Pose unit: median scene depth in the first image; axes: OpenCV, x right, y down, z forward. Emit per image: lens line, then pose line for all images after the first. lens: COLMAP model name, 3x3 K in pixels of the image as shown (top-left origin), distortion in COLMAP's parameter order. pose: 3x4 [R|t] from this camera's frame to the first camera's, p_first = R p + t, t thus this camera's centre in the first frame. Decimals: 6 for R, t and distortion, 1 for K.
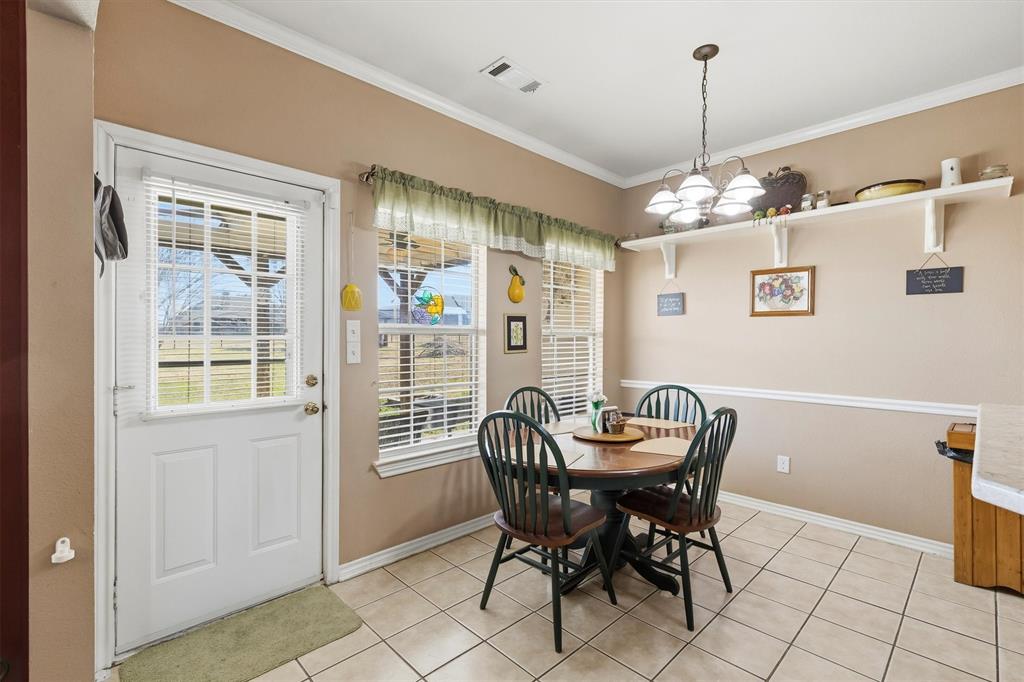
lens RADIAL K [[463.7, 0, 519.3], [0, 463.7, 341.1], [0, 0, 1]] dist [0.008595, -0.002148]
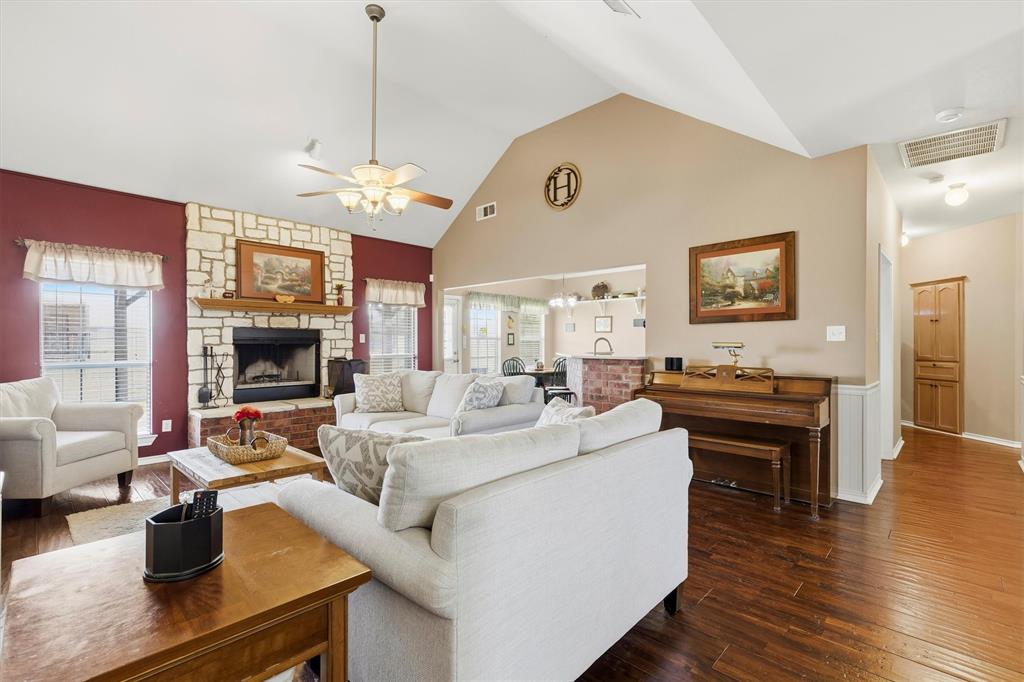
lens RADIAL K [[463.7, 0, 514.3], [0, 463.7, 344.5], [0, 0, 1]] dist [0.008595, -0.002148]
pose [[0.999311, -0.003430, 0.036954, -0.097618], [0.003491, 0.999993, -0.001575, 0.021204], [-0.036949, 0.001703, 0.999316, -2.005978]]
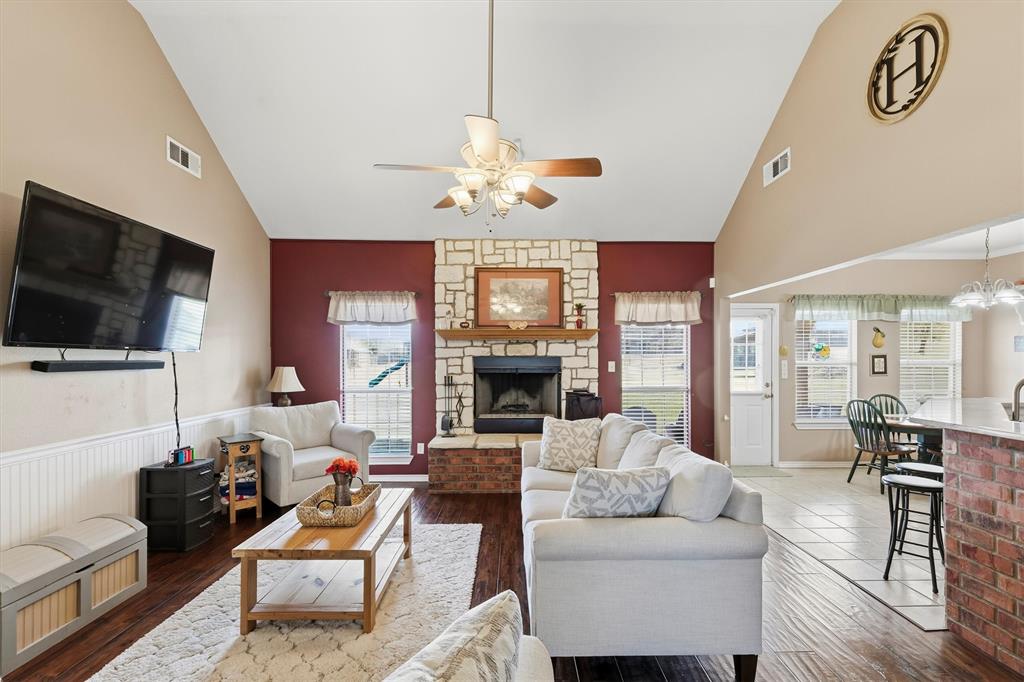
lens RADIAL K [[463.7, 0, 528.6], [0, 463.7, 356.9], [0, 0, 1]] dist [0.008595, -0.002148]
pose [[0.729069, -0.002306, -0.684436, 0.257856], [-0.000282, 0.999993, -0.003669, -0.043799], [0.684440, 0.002868, 0.729063, -1.329854]]
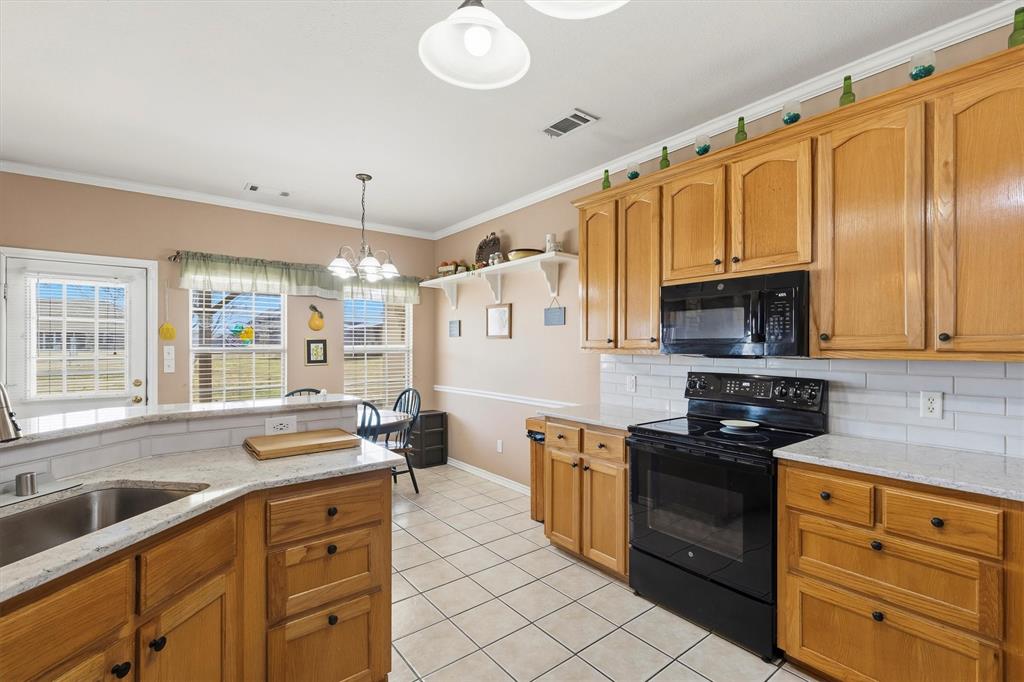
lens RADIAL K [[463.7, 0, 517.5], [0, 463.7, 345.3], [0, 0, 1]] dist [0.008595, -0.002148]
pose [[0.993547, -0.002254, -0.113395, 0.848871], [0.001191, 0.999955, -0.009440, -0.024537], [0.113411, 0.009244, 0.993505, -0.391144]]
